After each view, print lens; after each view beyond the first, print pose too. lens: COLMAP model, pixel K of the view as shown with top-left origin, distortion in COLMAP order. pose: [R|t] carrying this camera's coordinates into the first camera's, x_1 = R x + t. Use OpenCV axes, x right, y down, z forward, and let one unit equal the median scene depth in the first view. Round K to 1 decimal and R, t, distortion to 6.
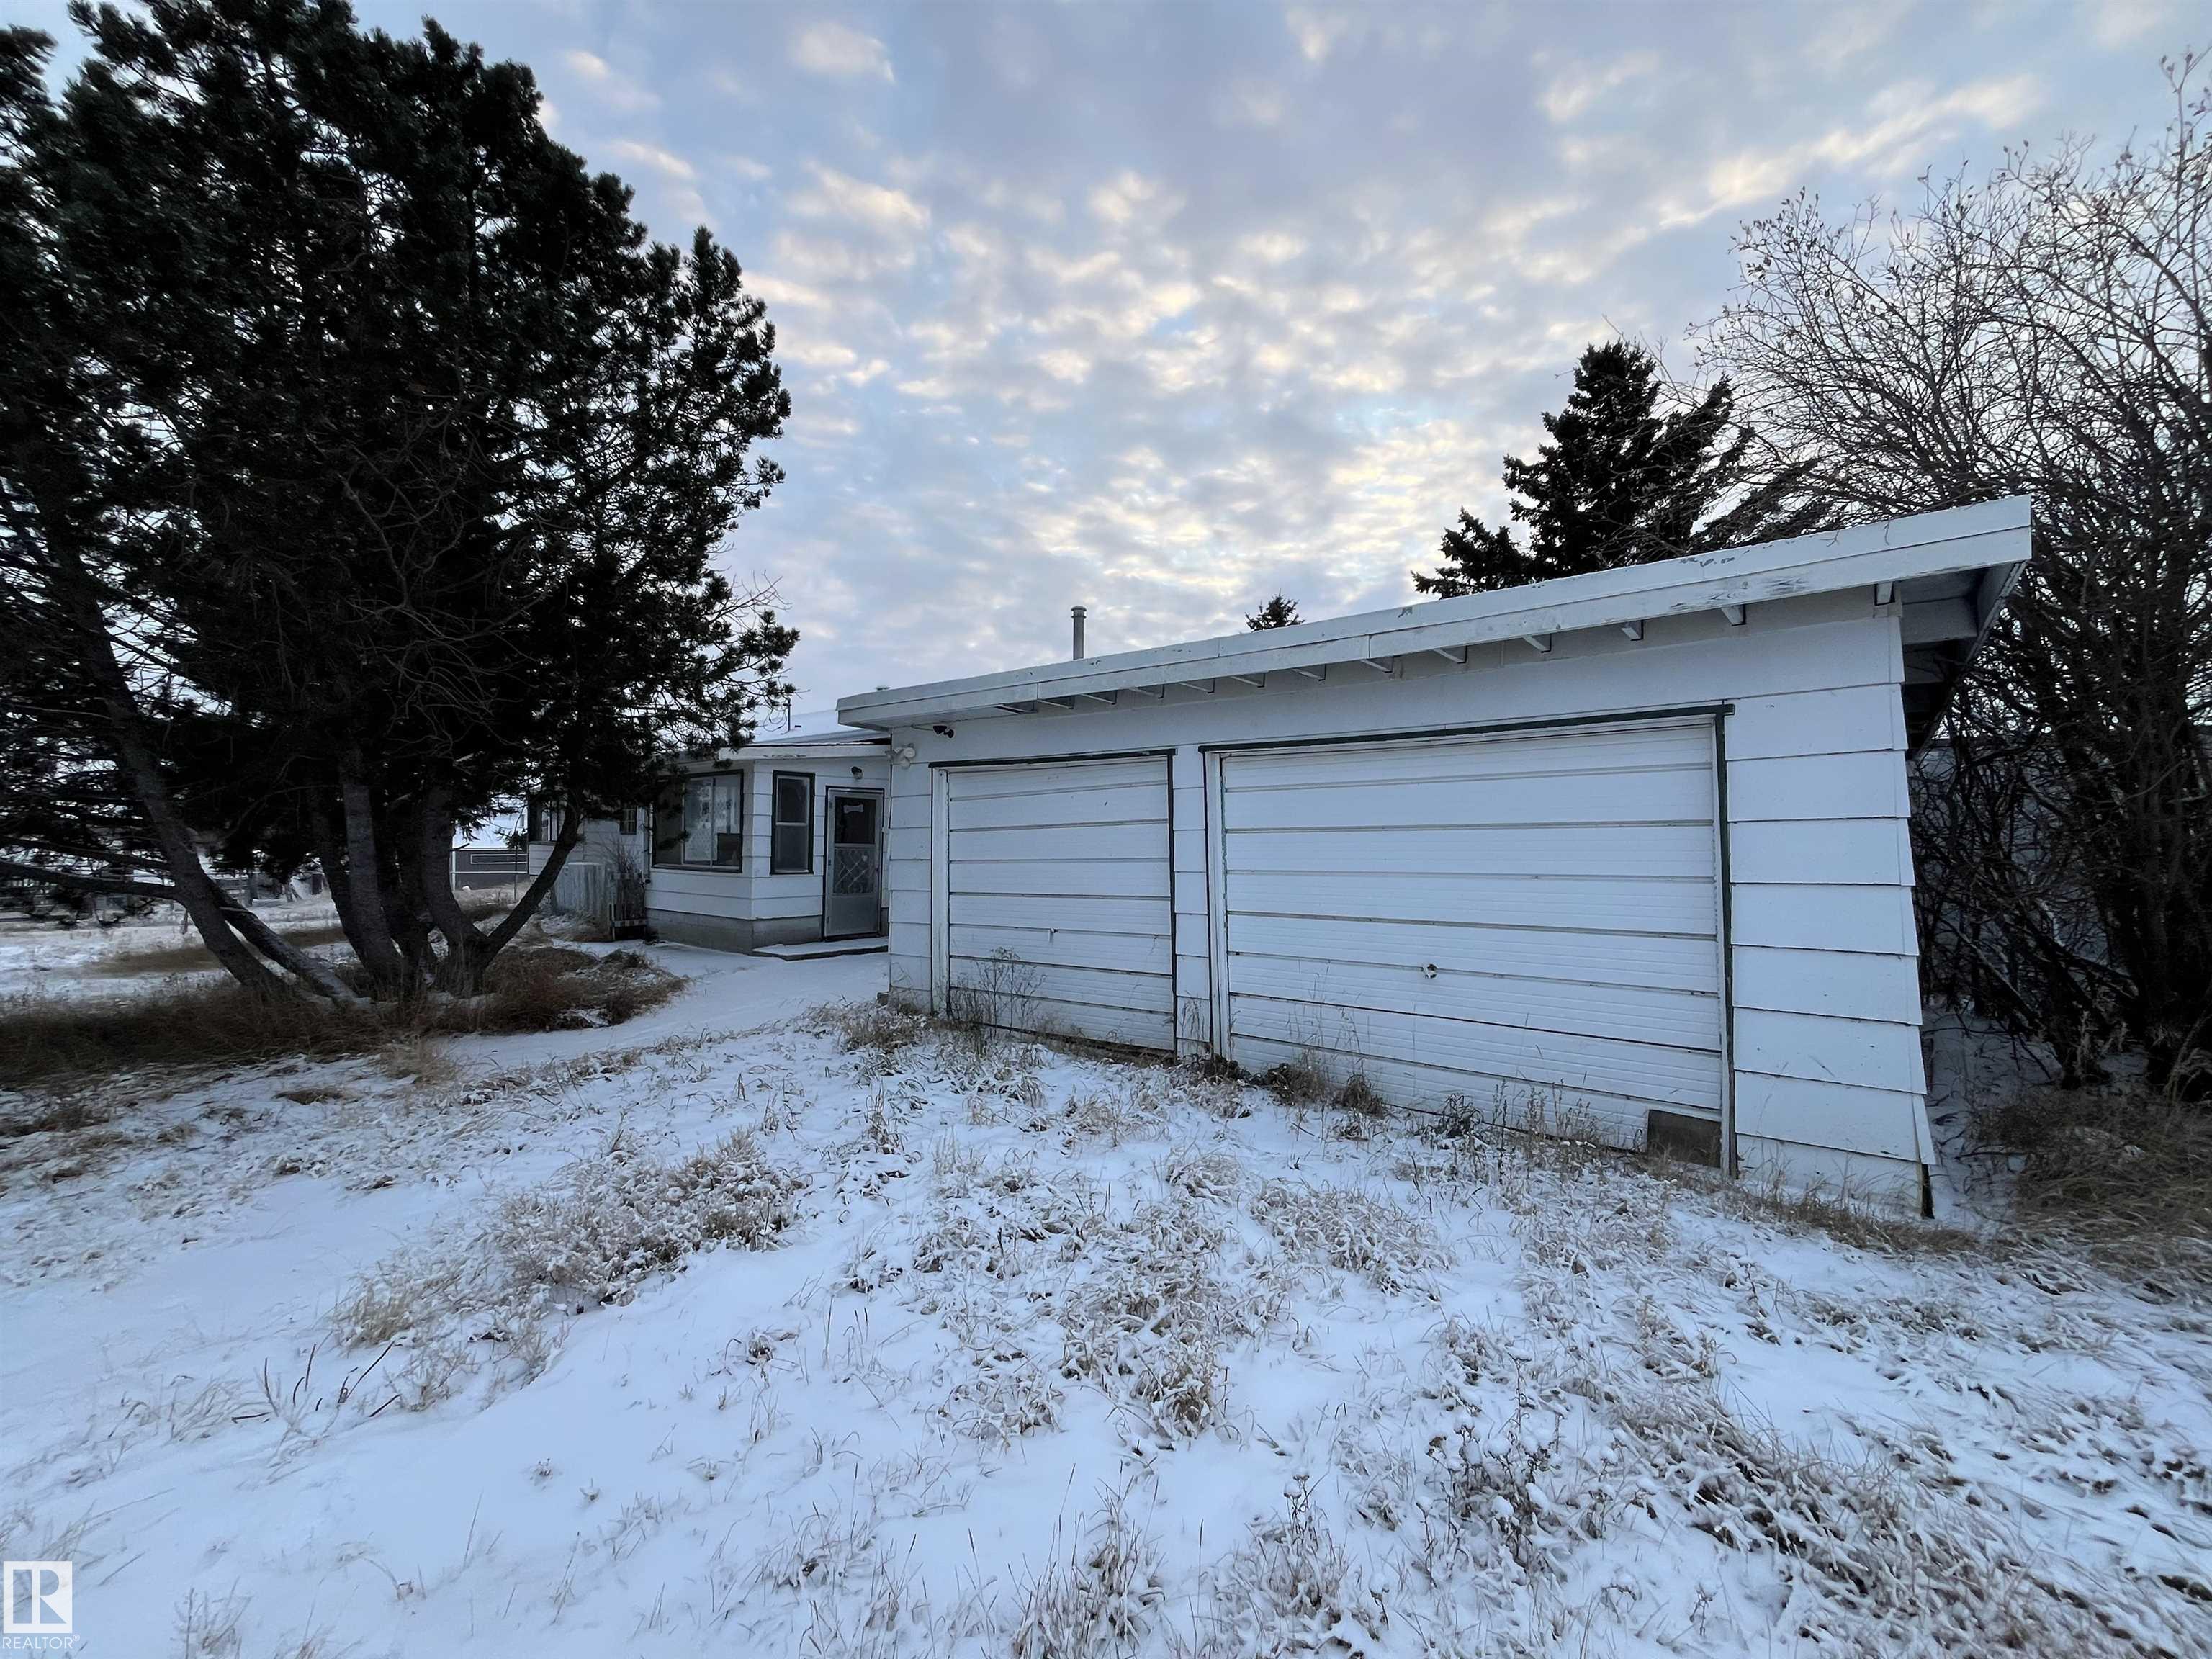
lens RADIAL K [[890.1, 0, 1104.3], [0, 890.1, 837.6], [0, 0, 1]] dist [-0.002406, -0.000205]
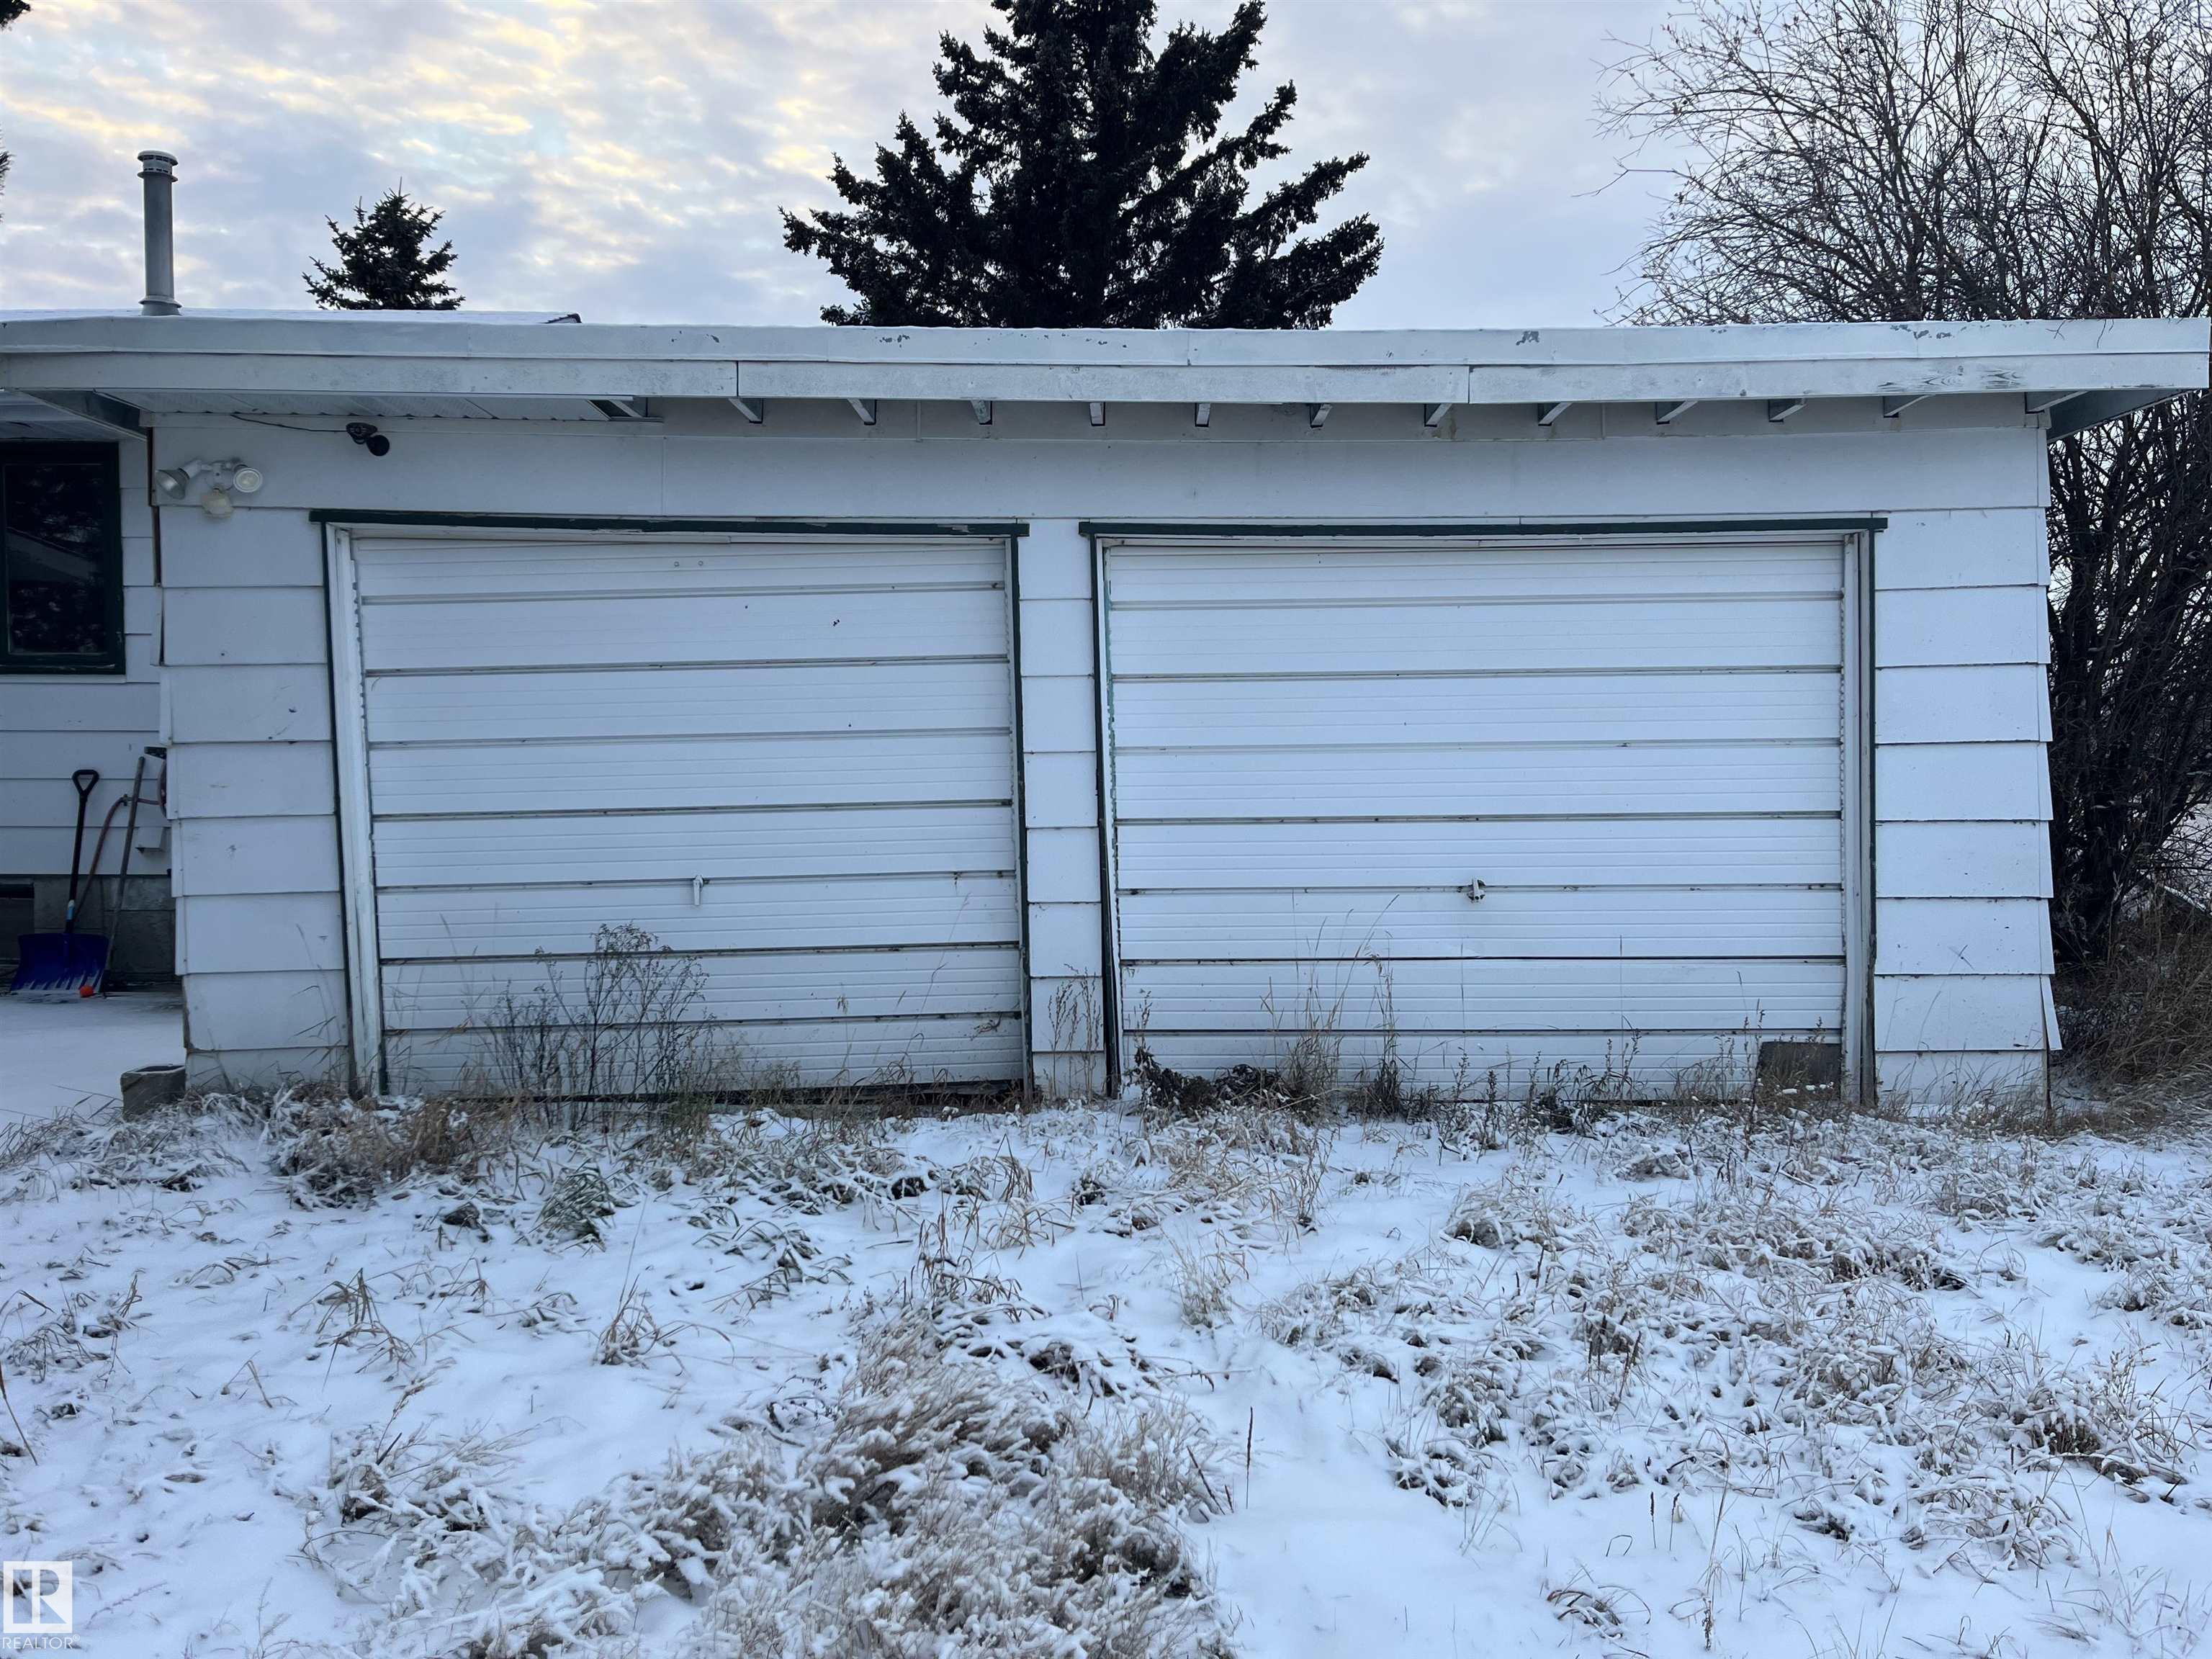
lens RADIAL K [[1672.9, 0, 1105.2], [0, 1672.9, 817.1], [0, 0, 1]] dist [0.055278, -0.018664]
pose [[0.771157, -0.045117, 0.635044, -0.550672], [0.001855, 0.997641, 0.068625, 0.007480], [-0.636642, -0.051743, 0.769422, 0.184256]]
